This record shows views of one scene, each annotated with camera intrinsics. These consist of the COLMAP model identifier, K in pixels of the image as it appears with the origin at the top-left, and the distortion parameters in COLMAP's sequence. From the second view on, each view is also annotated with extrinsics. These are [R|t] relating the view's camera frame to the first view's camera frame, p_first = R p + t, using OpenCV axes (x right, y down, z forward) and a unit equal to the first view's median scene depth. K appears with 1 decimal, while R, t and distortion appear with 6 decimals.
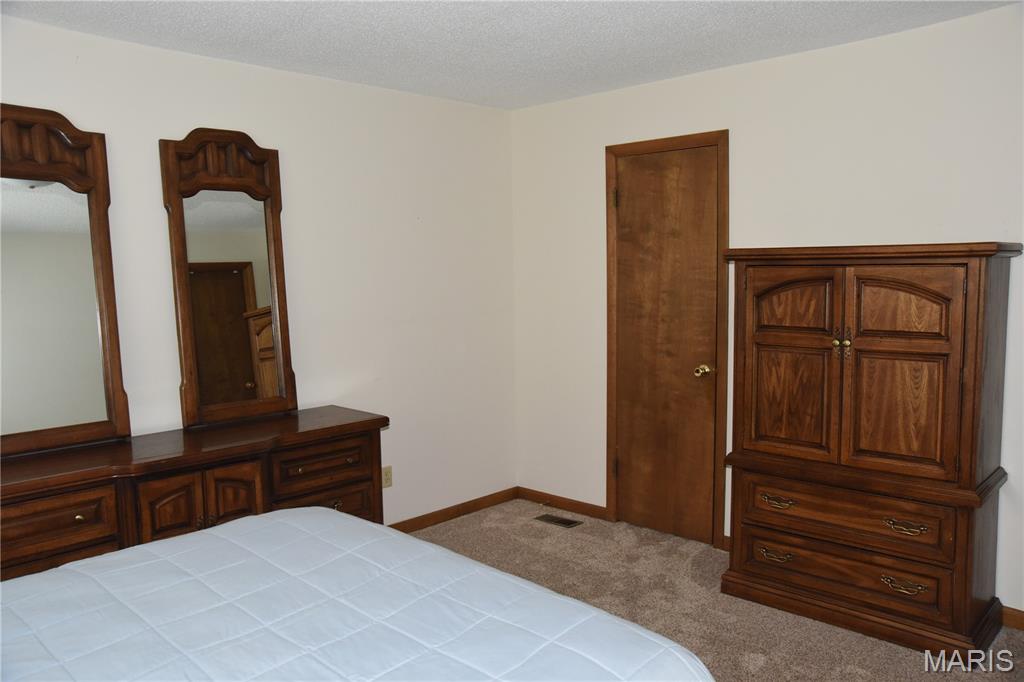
lens RADIAL K [[775.9, 0, 515.8], [0, 775.9, 344.0], [0, 0, 1]] dist [-0.072108, 0.049492]
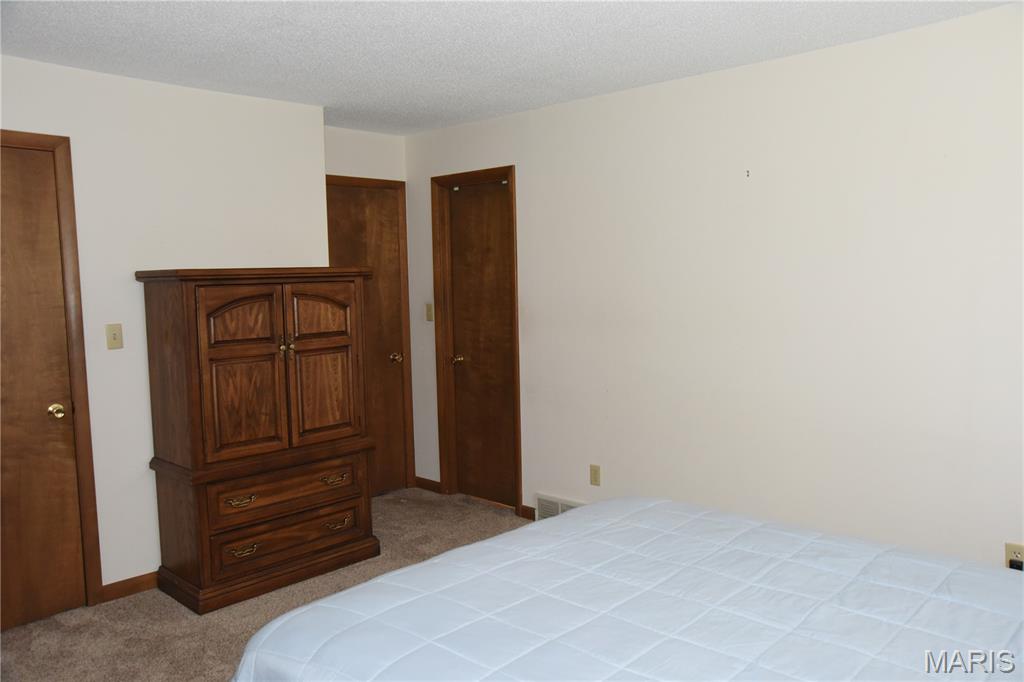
lens RADIAL K [[775.9, 0, 516.9], [0, 775.9, 339.4], [0, 0, 1]] dist [-0.072108, 0.049492]
pose [[0.001592, -0.071740, 0.997422, -0.769838], [0.119030, 0.990346, 0.071041, -0.055613], [-0.992889, 0.118610, 0.010116, 0.609242]]
